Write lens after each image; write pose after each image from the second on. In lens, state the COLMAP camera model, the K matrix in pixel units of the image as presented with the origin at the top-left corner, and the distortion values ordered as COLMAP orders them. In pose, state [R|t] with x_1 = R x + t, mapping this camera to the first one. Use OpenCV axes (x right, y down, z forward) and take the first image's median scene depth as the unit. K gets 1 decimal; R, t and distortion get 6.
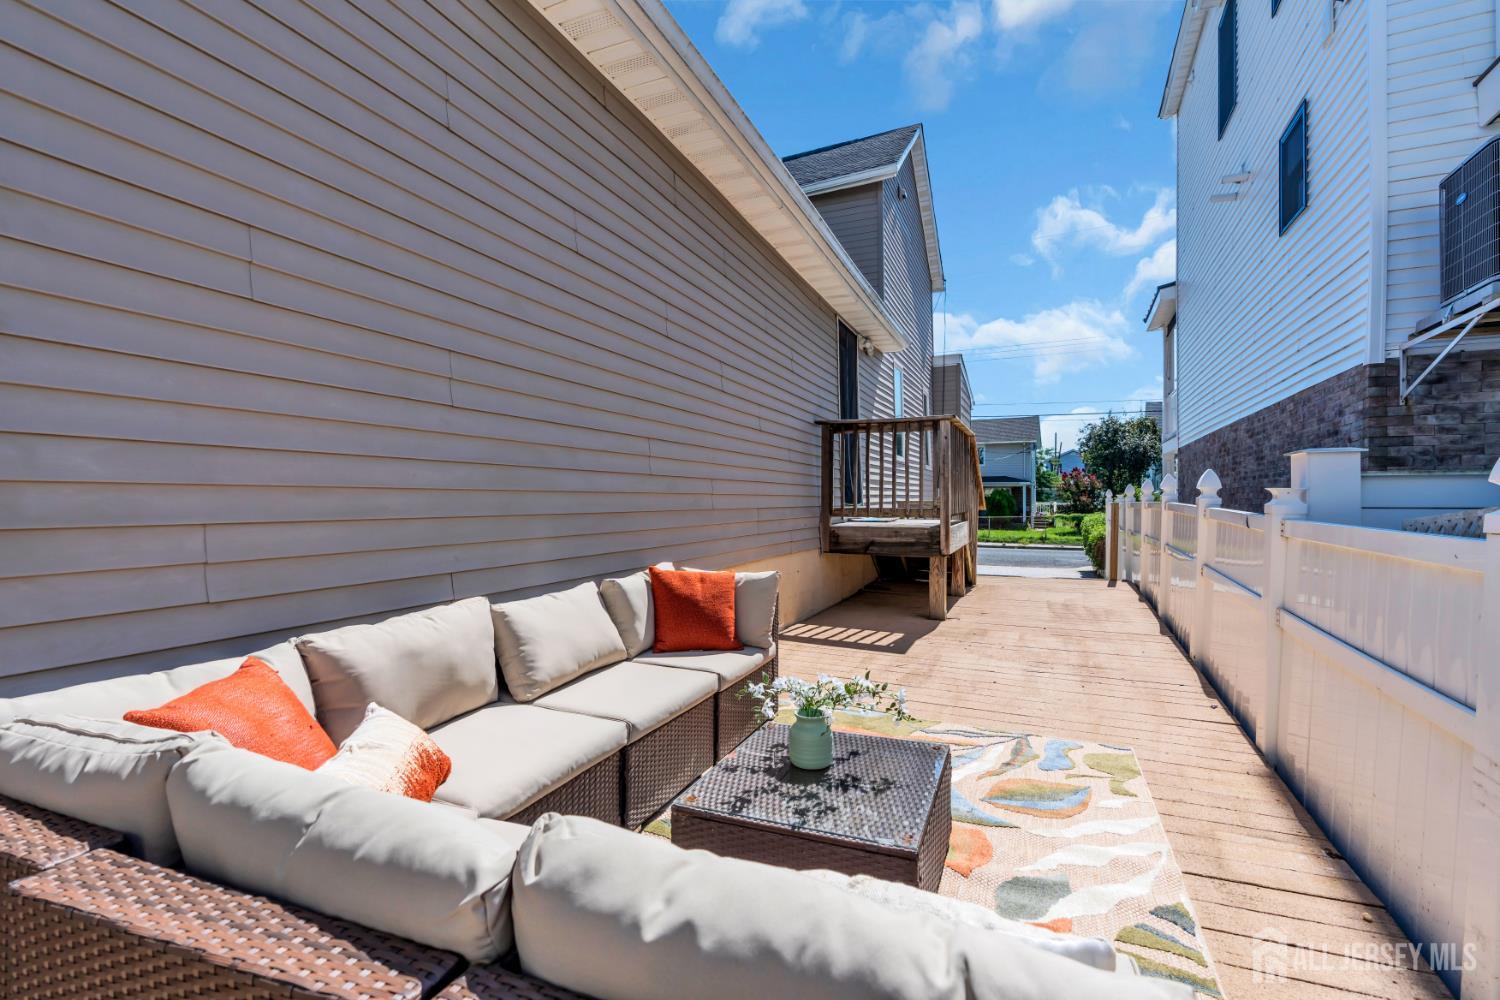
lens RADIAL K [[686.2, 0, 747.7], [0, 686.2, 506.0], [0, 0, 1]] dist [-0.003912, 0.000459]
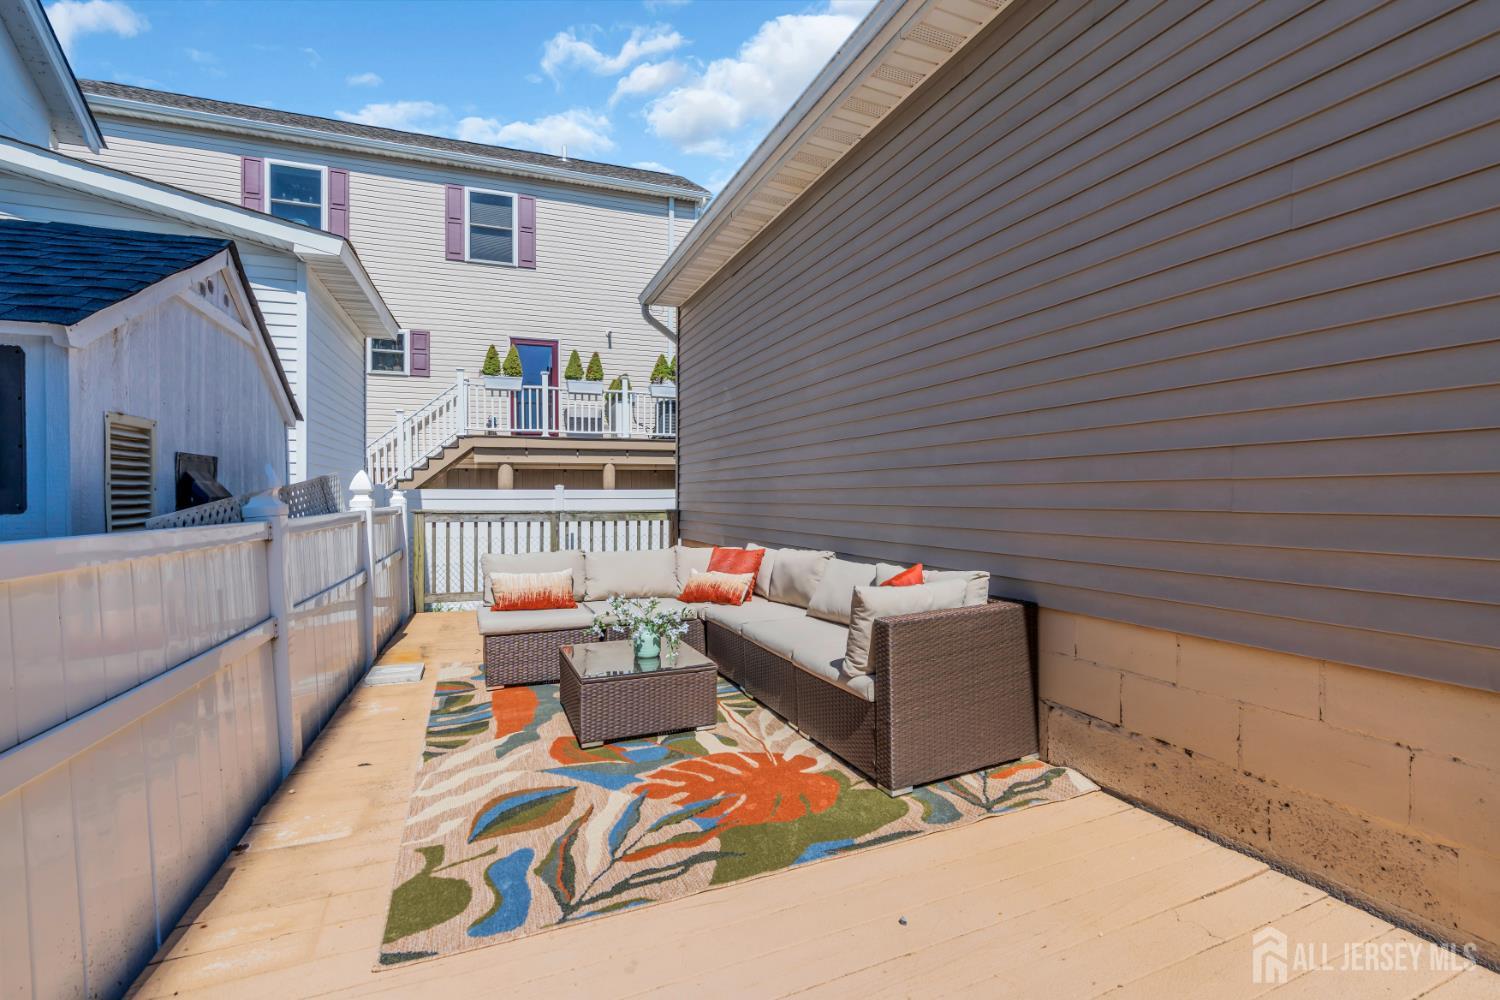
lens RADIAL K [[686.2, 0, 747.7], [0, 686.2, 506.0], [0, 0, 1]] dist [-0.003912, 0.000459]
pose [[-0.700295, 0.011308, -0.713764, 0.815808], [-0.000412, 0.999868, 0.016245, -0.008765], [0.713854, 0.011671, -0.700198, 1.743870]]
